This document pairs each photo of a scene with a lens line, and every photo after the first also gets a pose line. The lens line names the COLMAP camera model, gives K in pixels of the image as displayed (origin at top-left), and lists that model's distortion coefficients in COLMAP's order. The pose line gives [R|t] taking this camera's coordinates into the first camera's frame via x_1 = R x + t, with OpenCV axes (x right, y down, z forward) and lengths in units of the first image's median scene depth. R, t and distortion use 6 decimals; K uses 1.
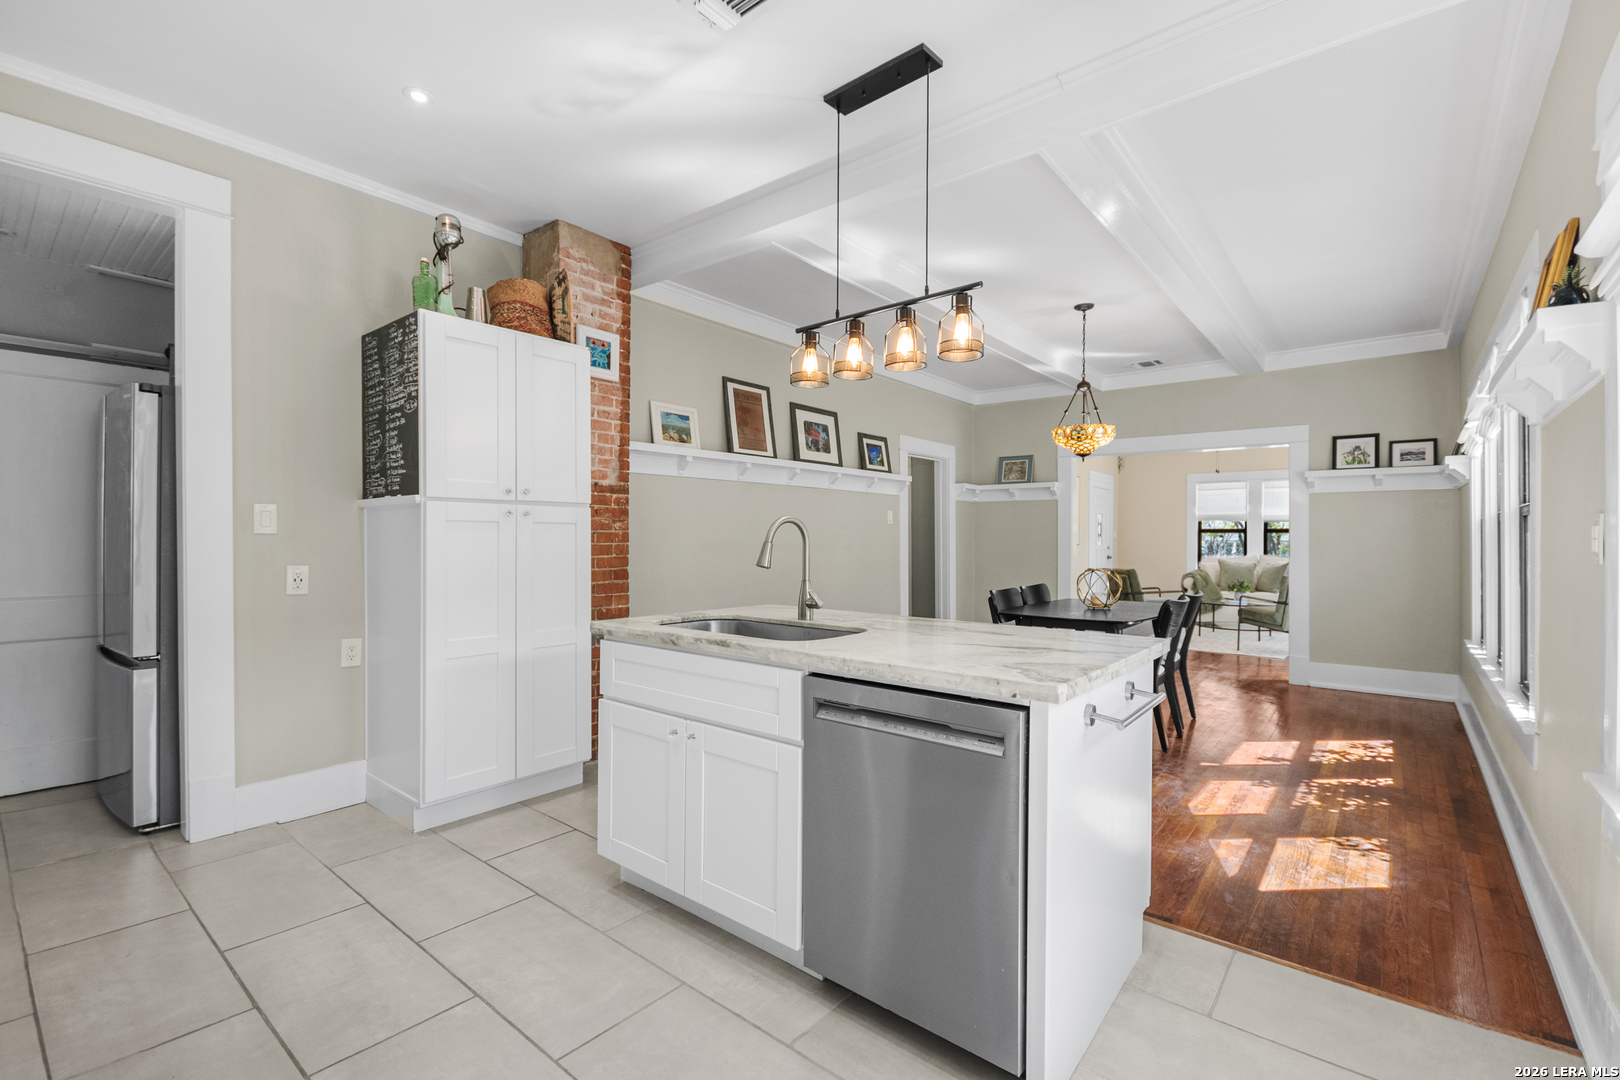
lens RADIAL K [[716.9, 0, 828.5], [0, 716.9, 543.1], [0, 0, 1]] dist [0.001070, 0.000364]
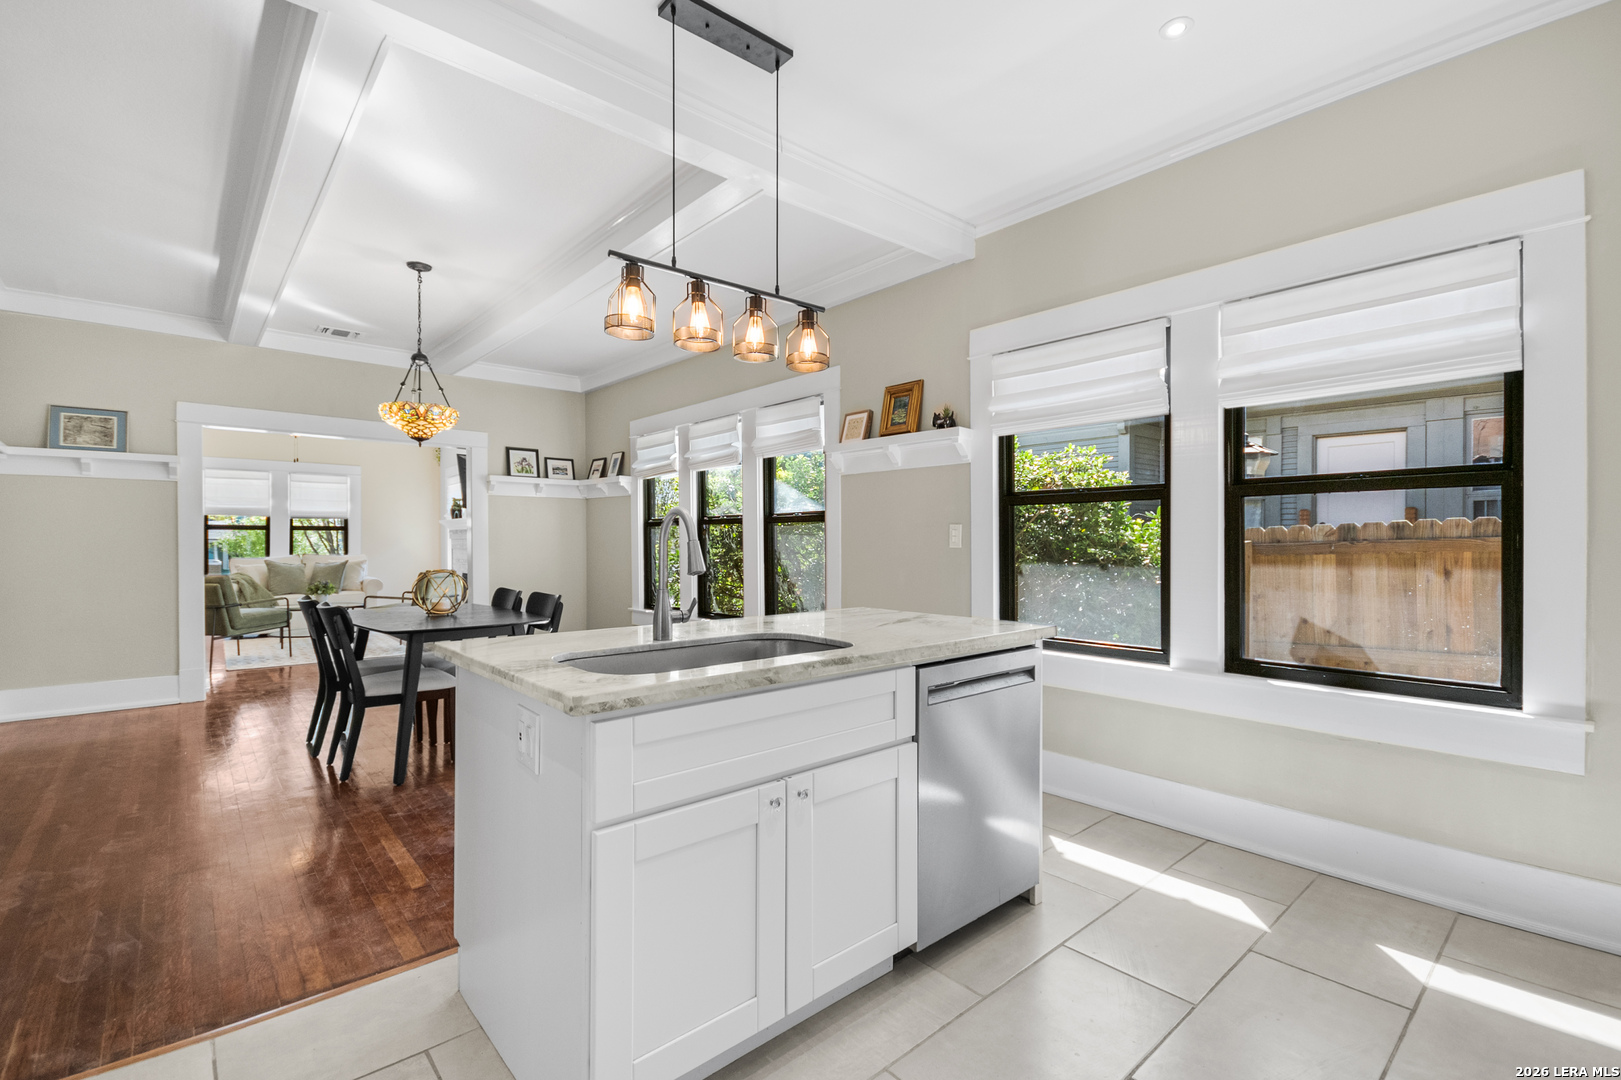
lens RADIAL K [[717.4, 0, 829.0], [0, 717.4, 543.1], [0, 0, 1]] dist [0.001070, 0.000364]
pose [[0.159818, -0.009621, 0.987100, -0.350338], [0.006567, 0.999941, 0.008683, -0.001820], [-0.987125, 0.005094, 0.159872, 0.316617]]
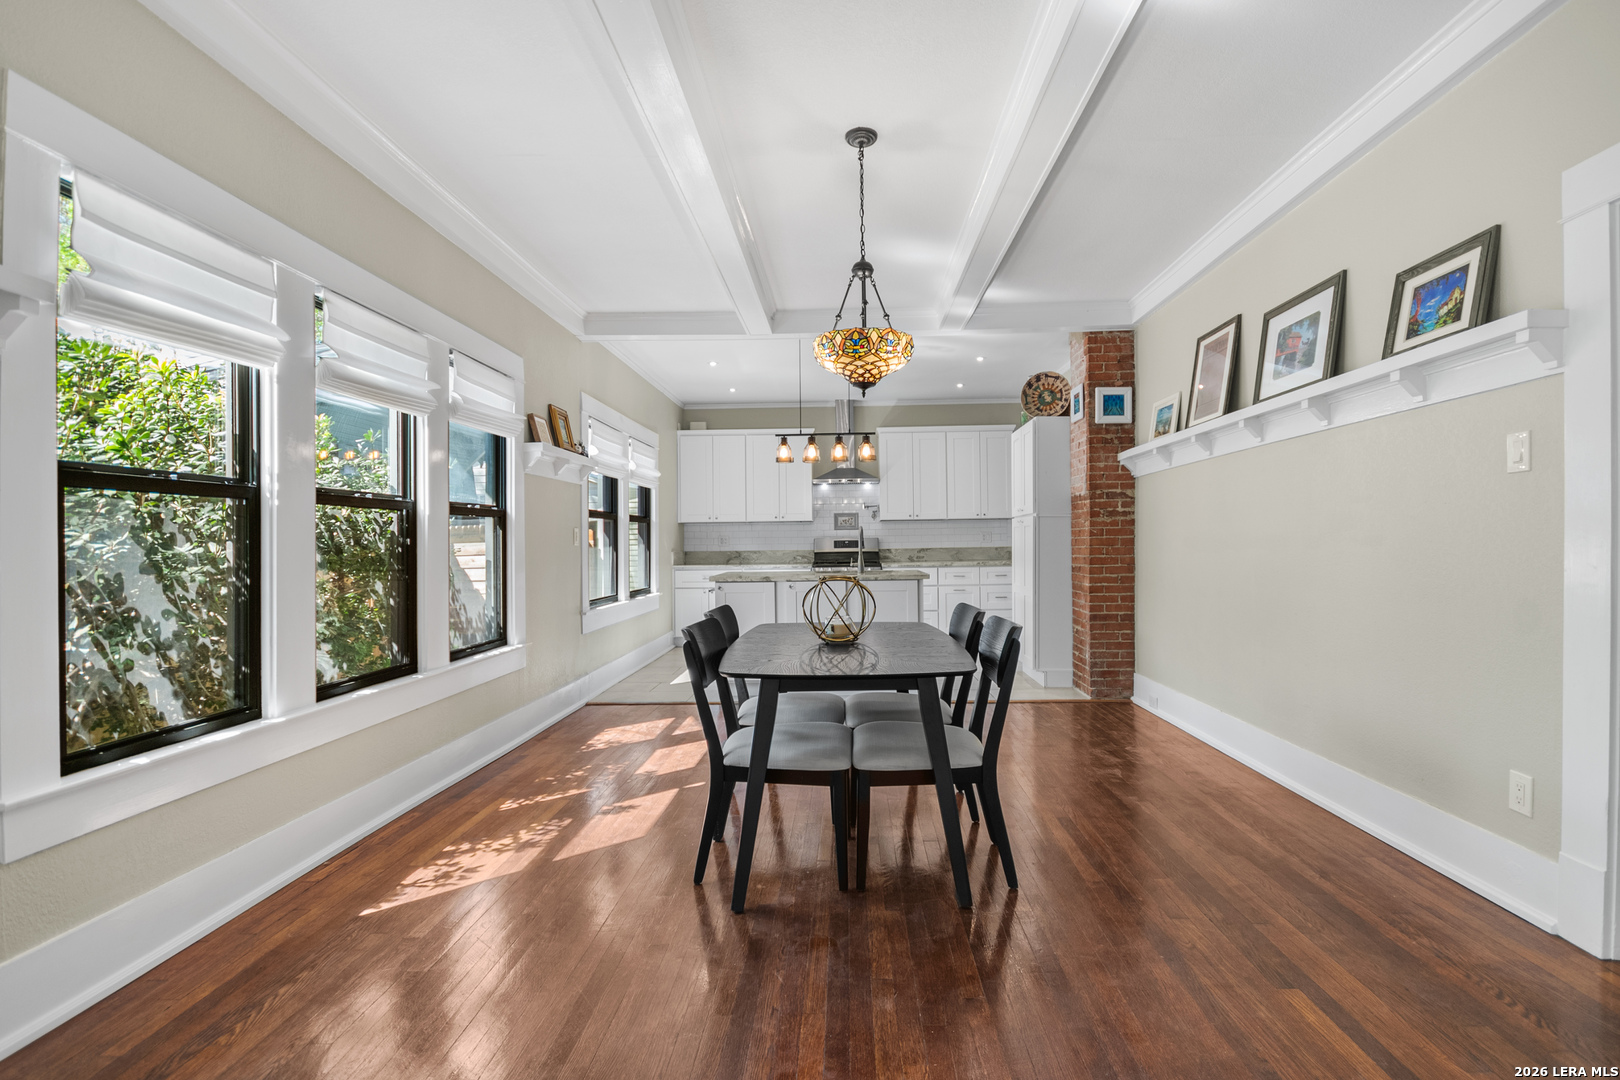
lens RADIAL K [[757.9, 0, 824.9], [0, 757.9, 535.0], [0, 0, 1]] dist [-0.000428, -0.000267]
pose [[-0.816653, 0.009303, -0.577054, 0.630597], [0.006217, 0.999954, 0.007322, -0.002323], [0.577096, 0.002392, -0.816673, 1.254097]]
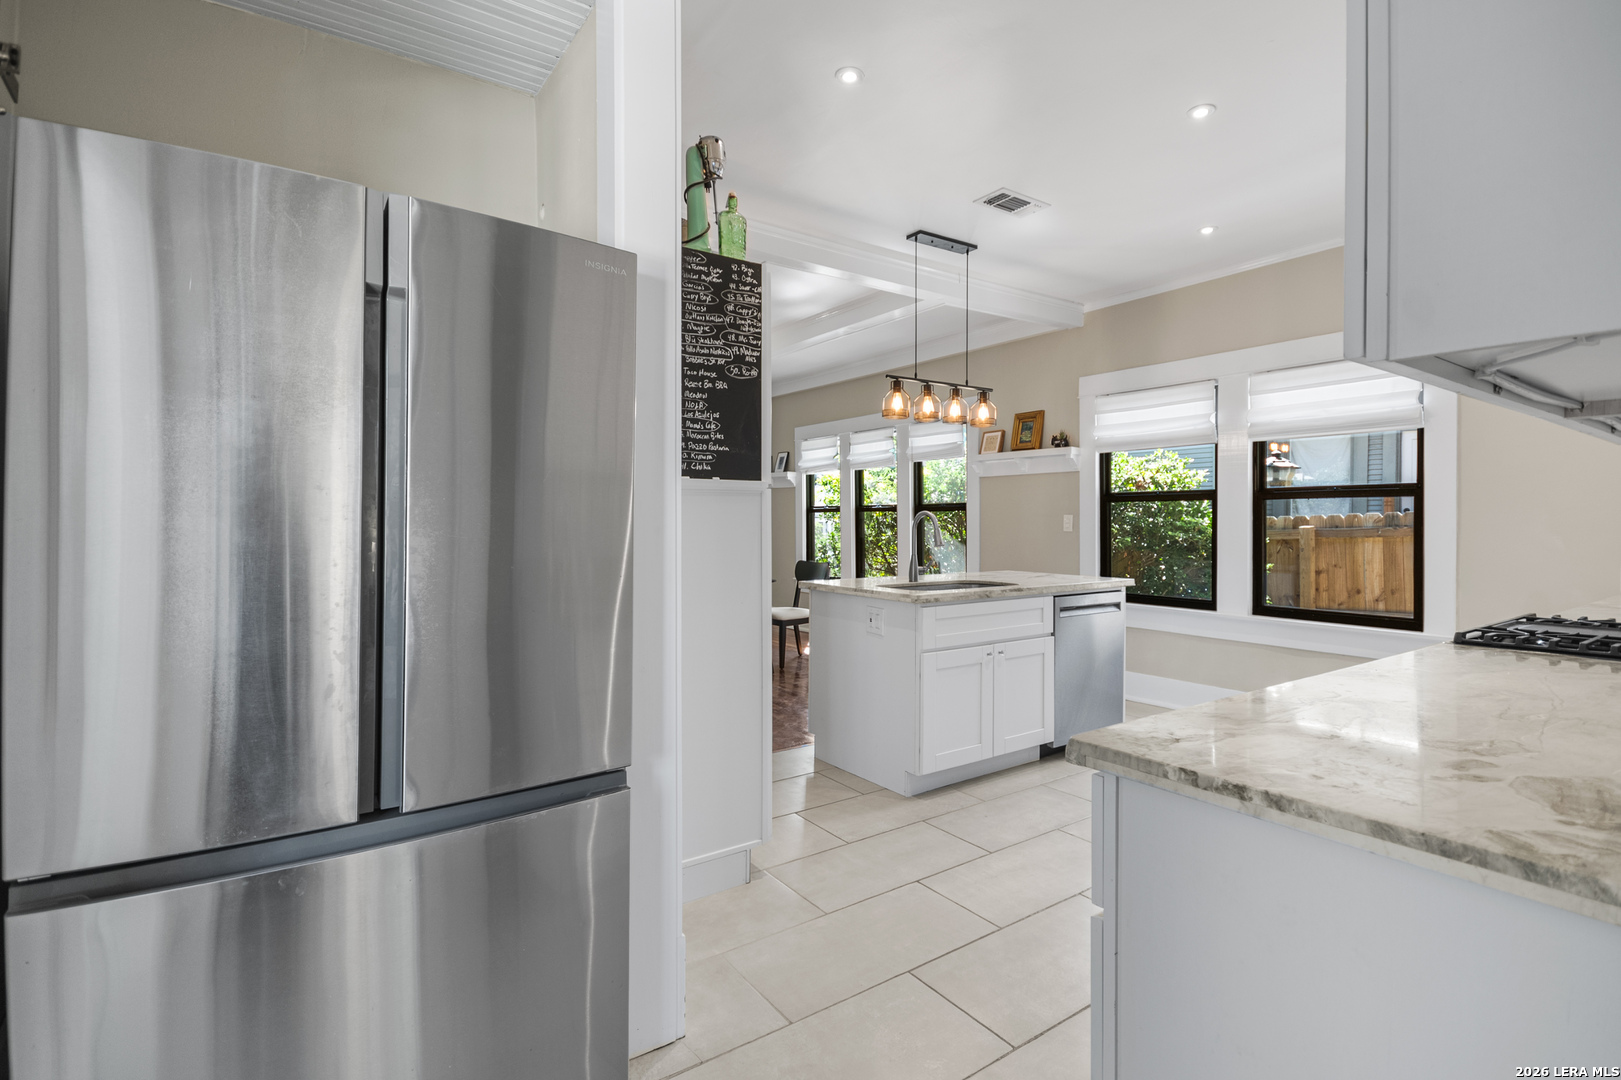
lens RADIAL K [[758.3, 0, 825.4], [0, 758.3, 535.0], [0, 0, 1]] dist [-0.000428, -0.000267]
pose [[0.272146, -0.025208, 0.961926, -0.710620], [0.005856, 0.999682, 0.024541, -0.012538], [-0.962238, -0.001046, 0.272207, 0.341949]]
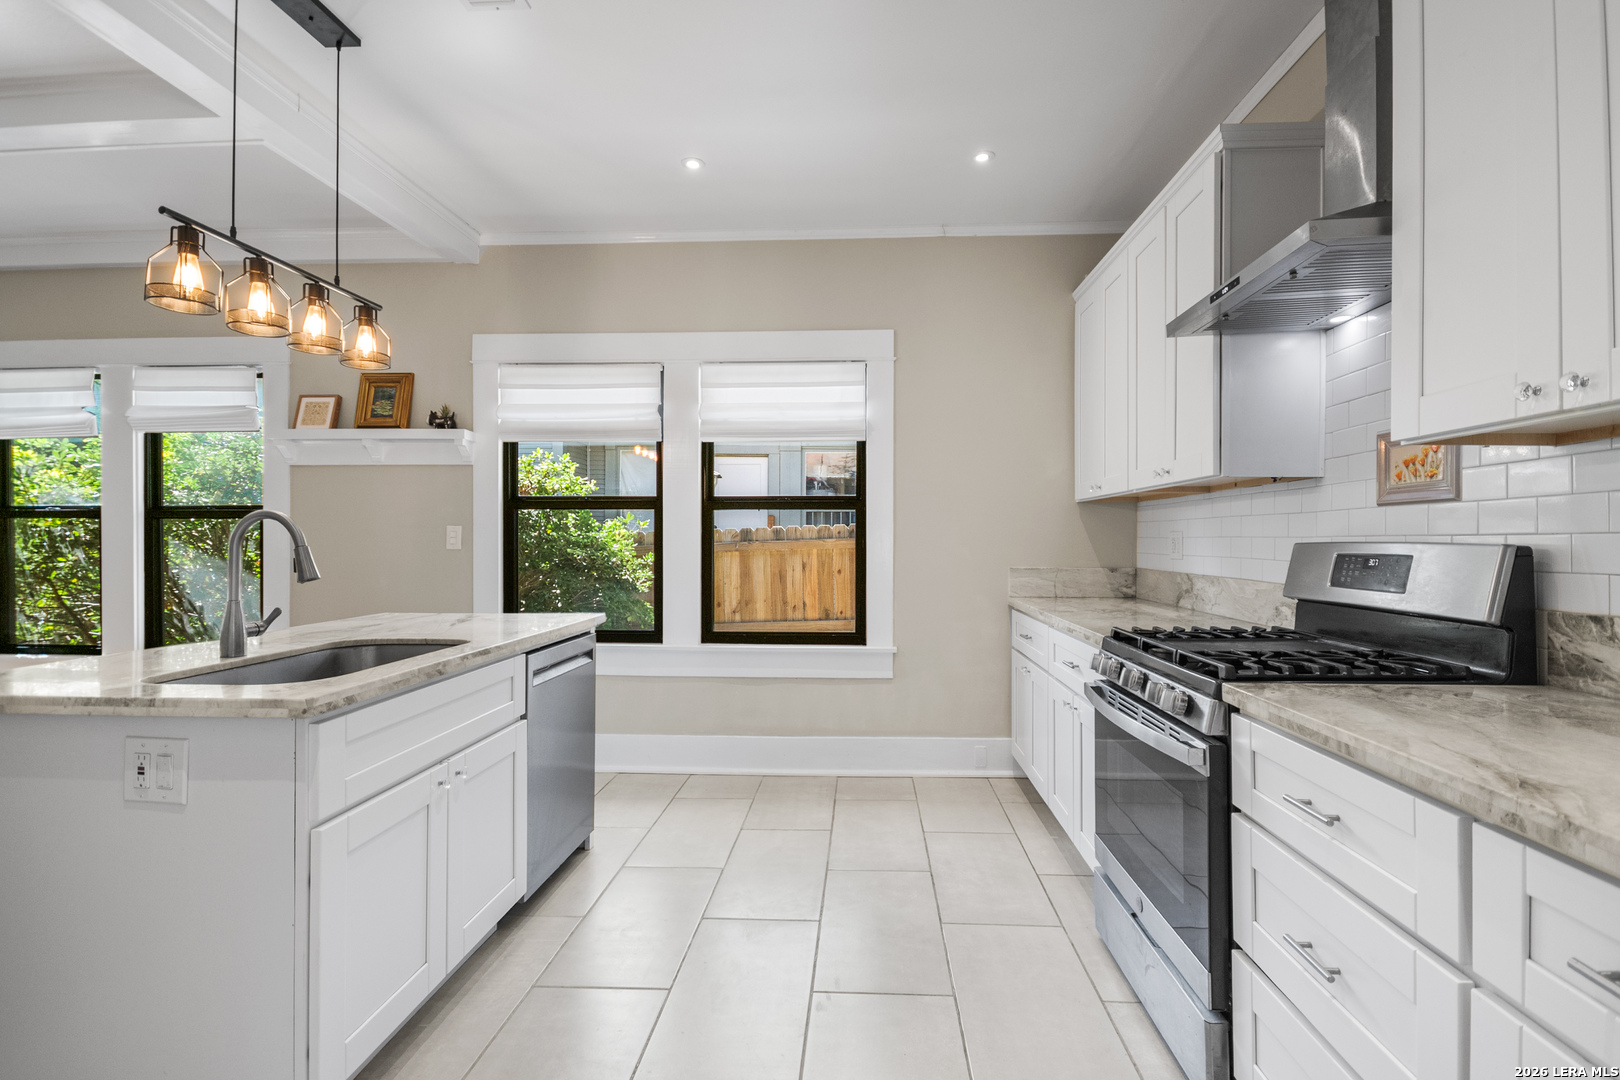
lens RADIAL K [[757.9, 0, 824.9], [0, 757.9, 535.0], [0, 0, 1]] dist [-0.000428, -0.000267]
pose [[-0.587208, -0.002834, 0.809431, -0.438935], [-0.000714, 0.999995, 0.002983, -0.006388], [-0.809436, 0.001173, -0.587207, 0.439472]]
